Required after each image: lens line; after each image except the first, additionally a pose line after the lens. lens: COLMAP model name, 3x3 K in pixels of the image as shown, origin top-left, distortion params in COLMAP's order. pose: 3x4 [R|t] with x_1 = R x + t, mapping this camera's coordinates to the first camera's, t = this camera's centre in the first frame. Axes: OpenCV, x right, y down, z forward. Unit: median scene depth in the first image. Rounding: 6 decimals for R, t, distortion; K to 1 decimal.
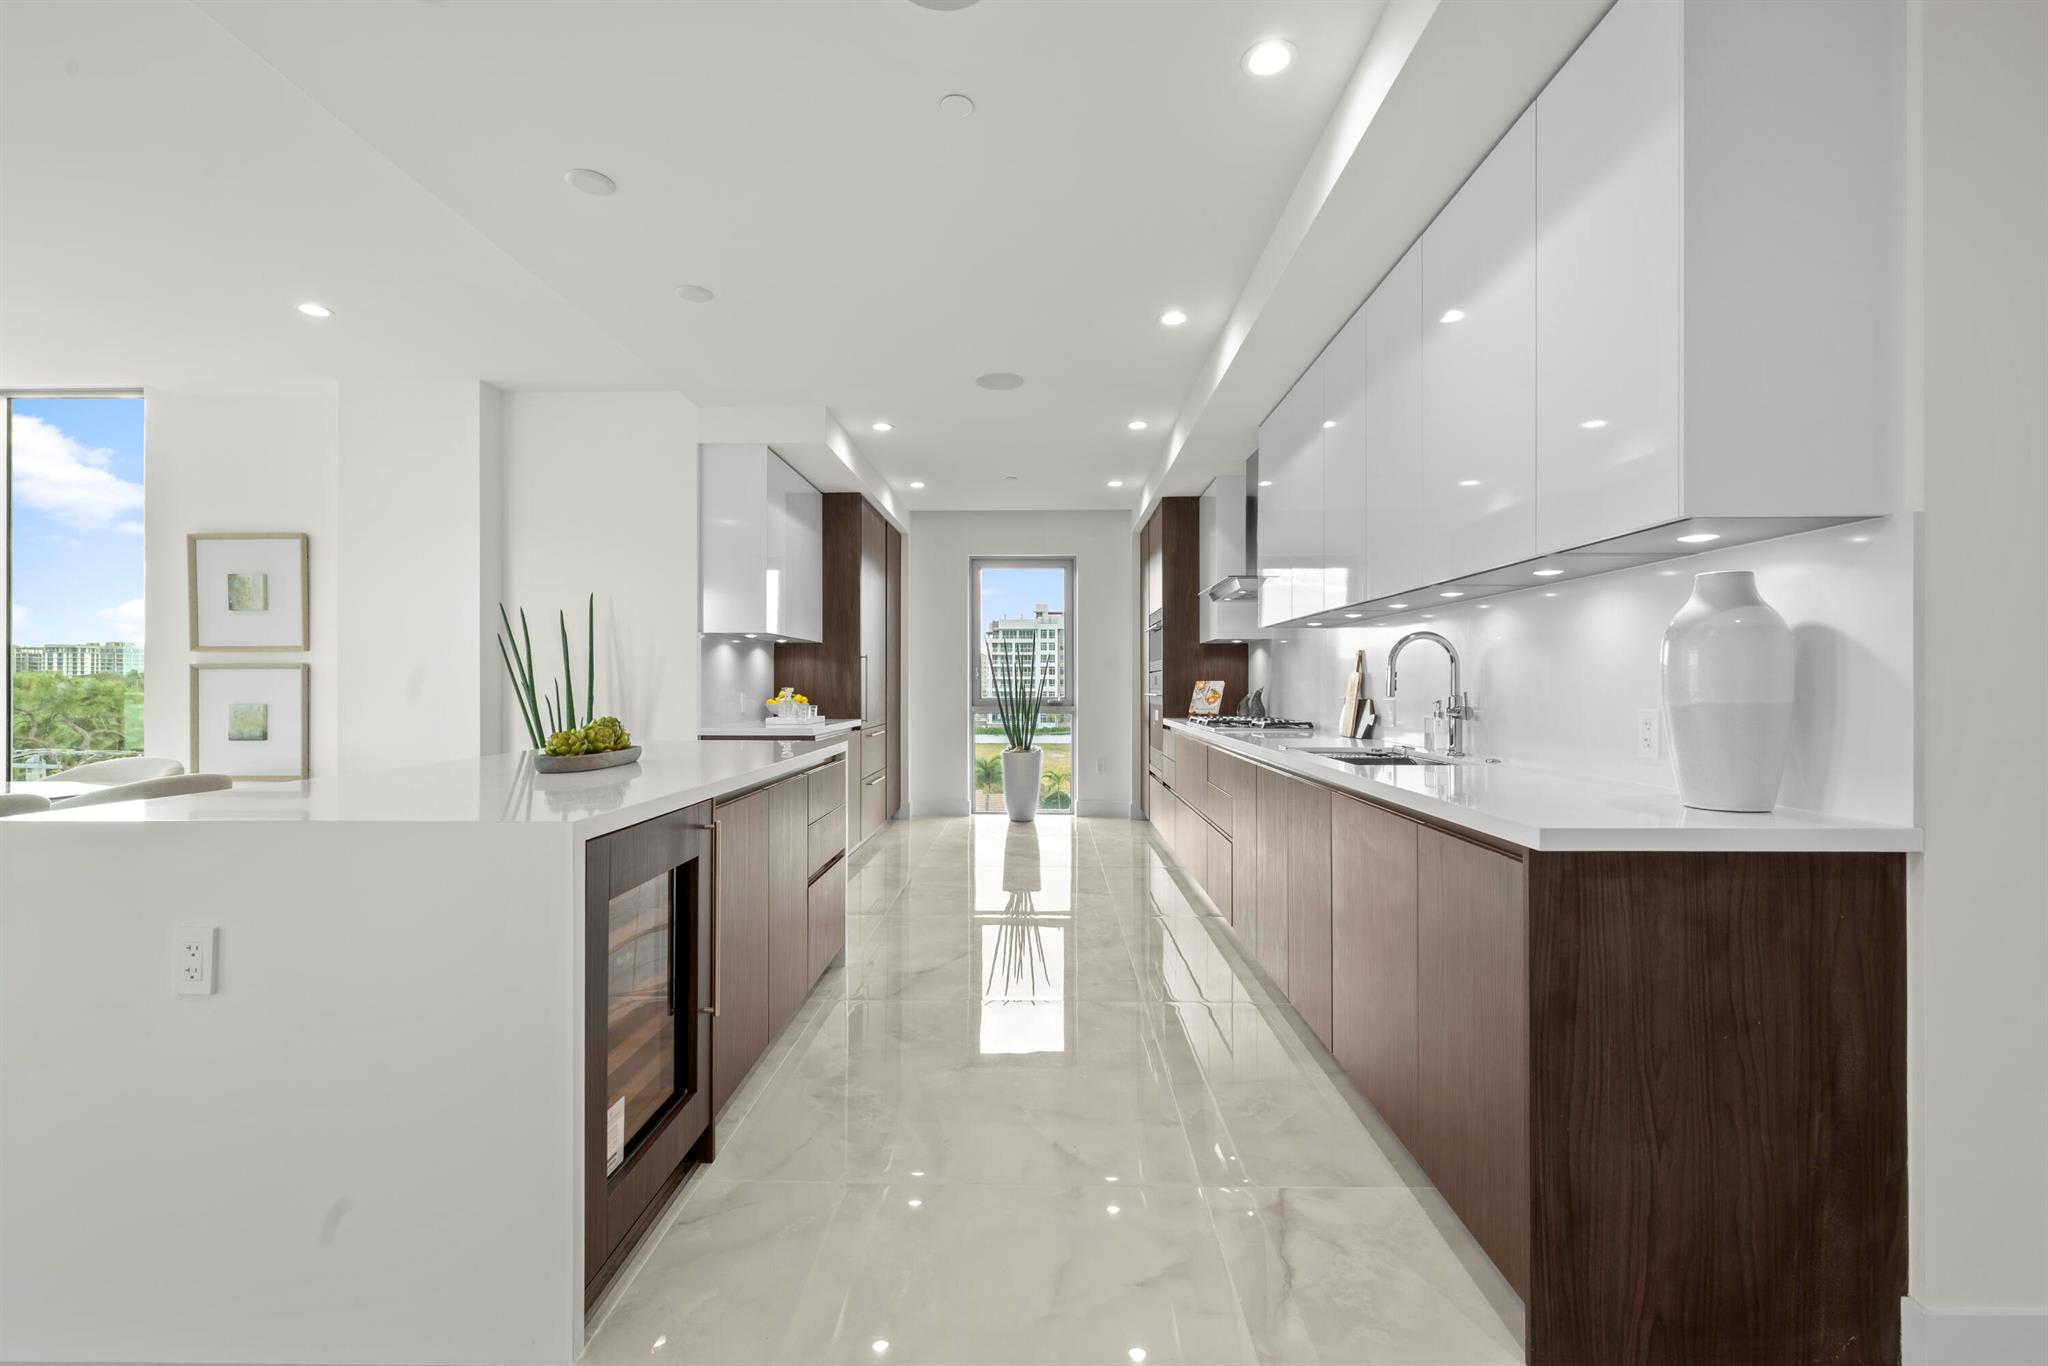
lens RADIAL K [[876.7, 0, 1030.4], [0, 876.7, 685.4], [0, 0, 1]] dist [-0.001700, 0.000863]
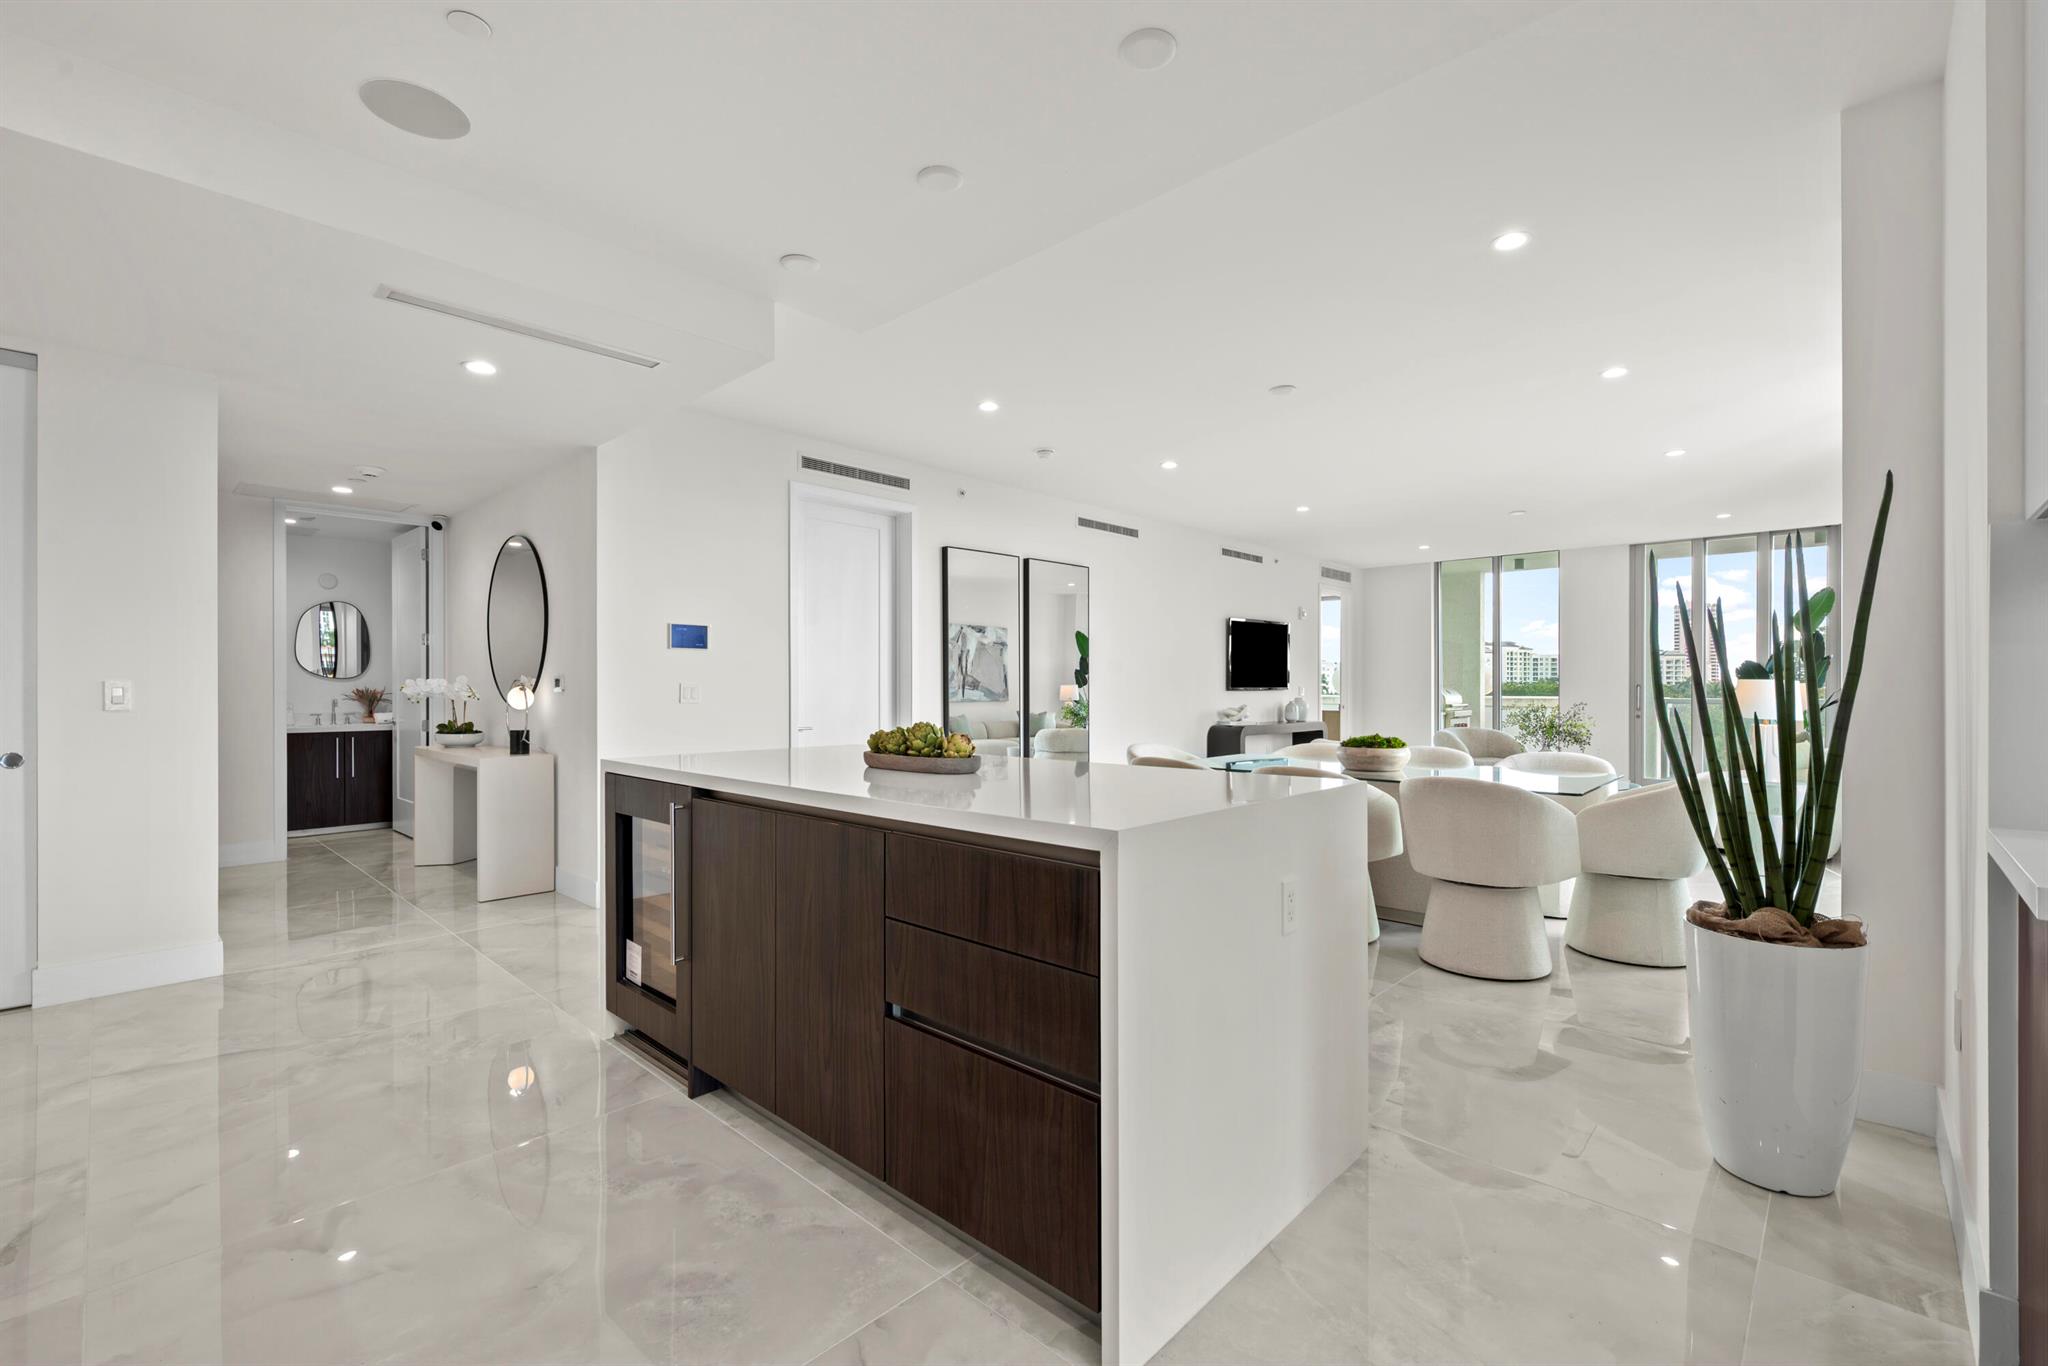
lens RADIAL K [[876.7, 0, 1020.9], [0, 876.7, 682.6], [0, 0, 1]] dist [-0.001700, 0.000863]
pose [[-0.674098, -0.004399, -0.738629, 0.072835], [-0.002005, 0.999989, -0.004126, -0.001717], [0.738639, -0.001301, -0.674100, 0.757809]]
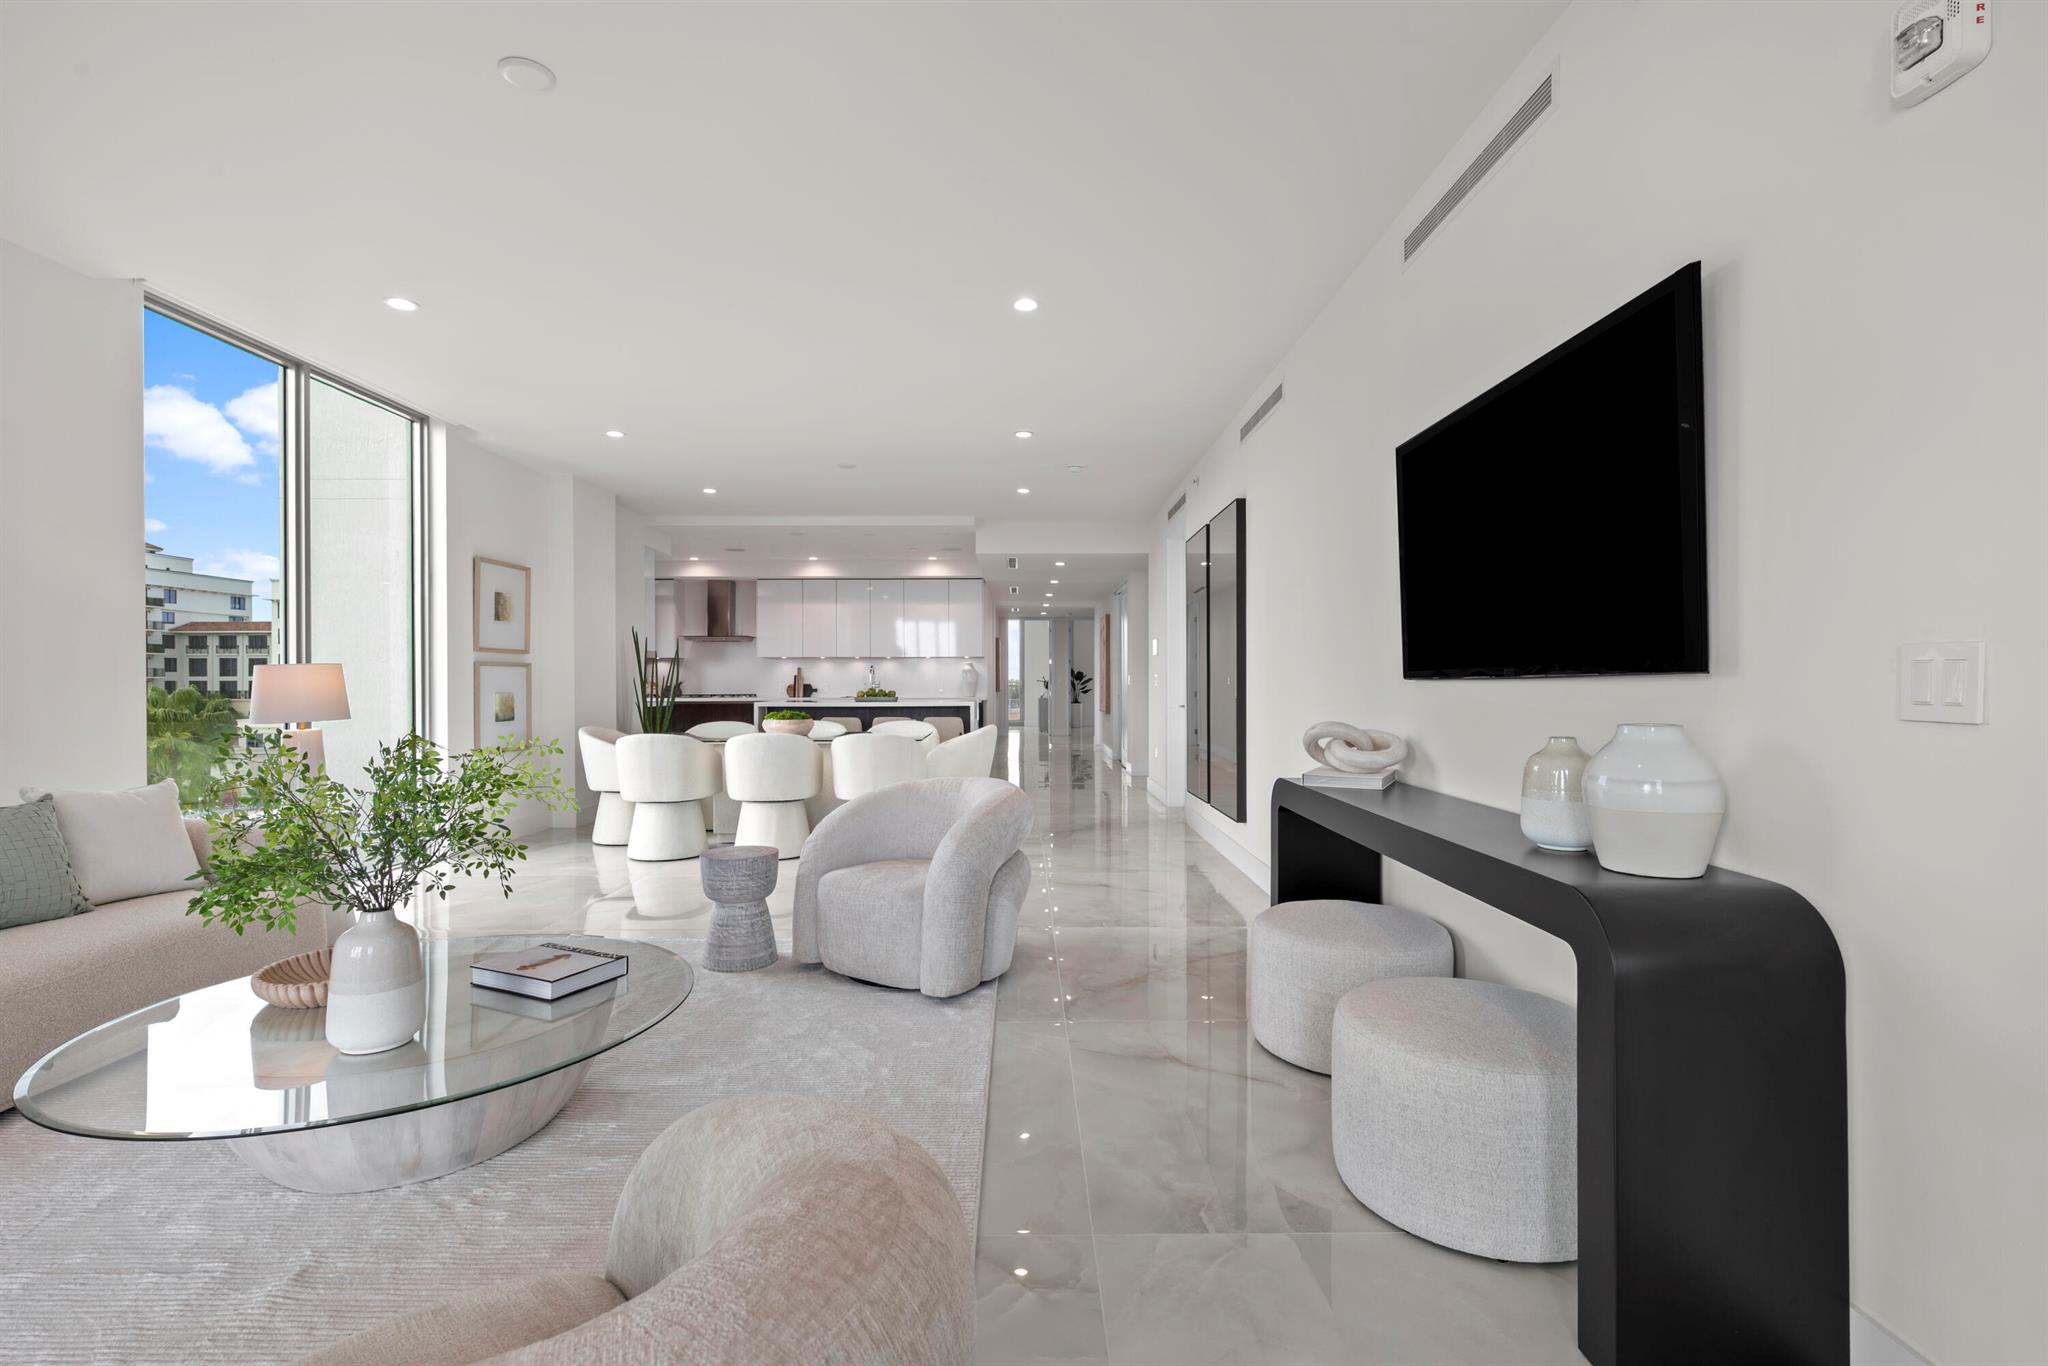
lens RADIAL K [[915.0, 0, 1034.3], [0, 915.0, 681.2], [0, 0, 1]] dist [-0.000188, -0.000966]
pose [[-0.032994, 0.000026, 0.999456, -1.824861], [0.003609, 0.999993, 0.000093, 0.004954], [-0.999449, 0.003610, -0.032994, 0.207417]]
